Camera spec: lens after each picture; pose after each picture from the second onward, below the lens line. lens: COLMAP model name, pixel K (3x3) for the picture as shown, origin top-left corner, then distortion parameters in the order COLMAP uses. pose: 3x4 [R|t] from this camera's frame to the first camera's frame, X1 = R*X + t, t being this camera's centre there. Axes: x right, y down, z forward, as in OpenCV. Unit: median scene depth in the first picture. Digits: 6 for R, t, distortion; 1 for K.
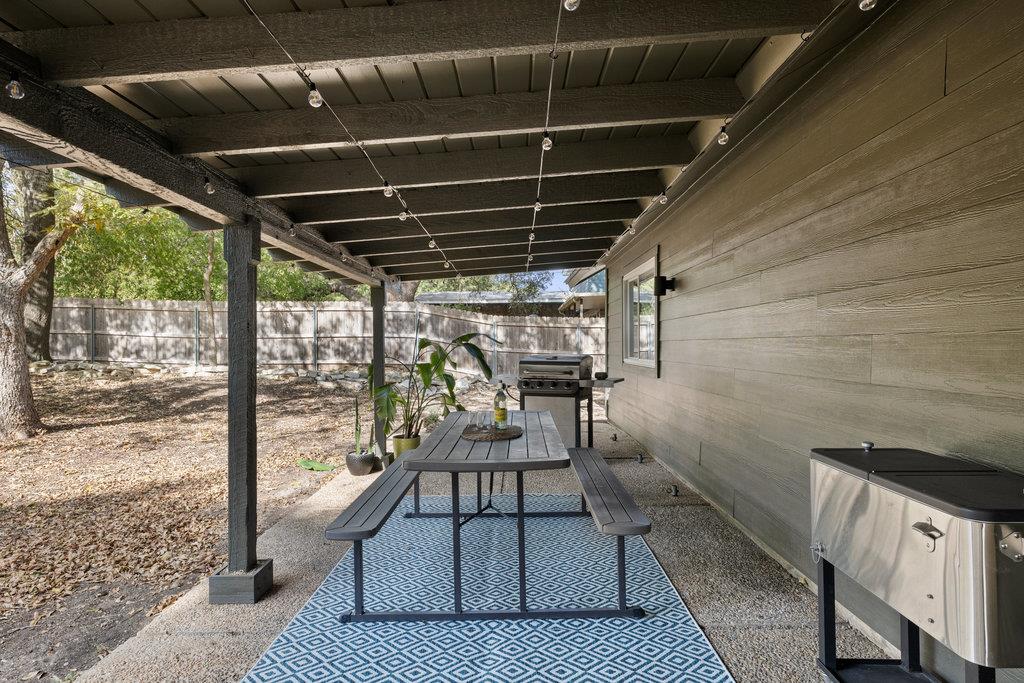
lens RADIAL K [[568.1, 0, 512.0], [0, 568.1, 341.5], [0, 0, 1]] dist [0.000260, -0.000006]
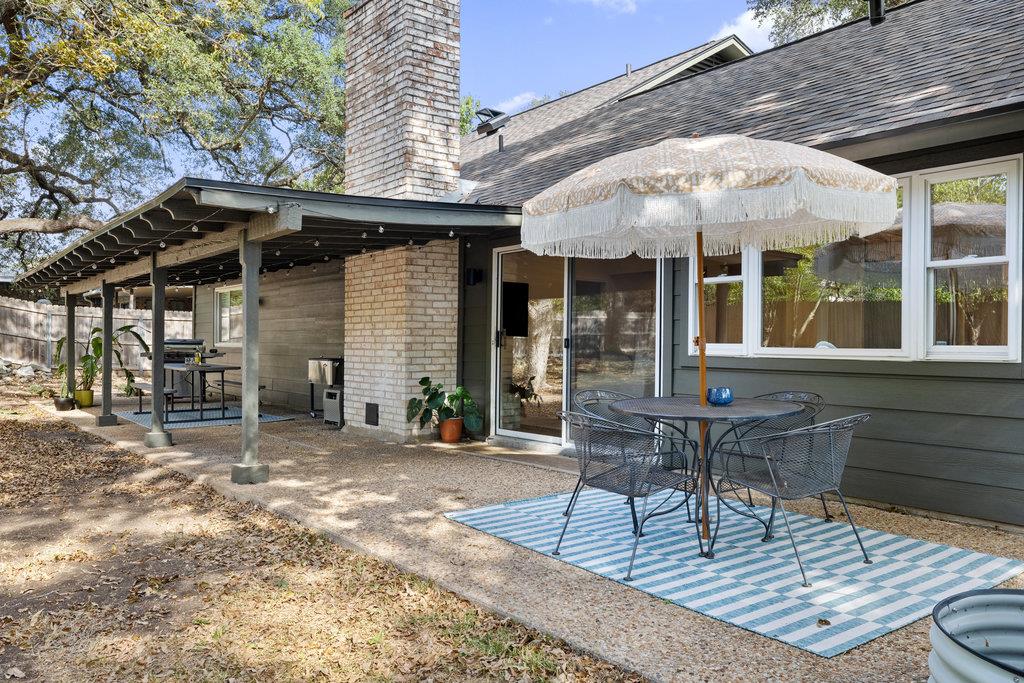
lens RADIAL K [[805.4, 0, 512.0], [0, 805.4, 341.5], [0, 0, 1]] dist [0.002114, 0.000785]
pose [[0.790937, 0.012205, 0.611776, -0.769374], [-0.014140, 0.999899, -0.001668, 0.026572], [-0.611735, -0.007331, 0.791029, -1.850929]]
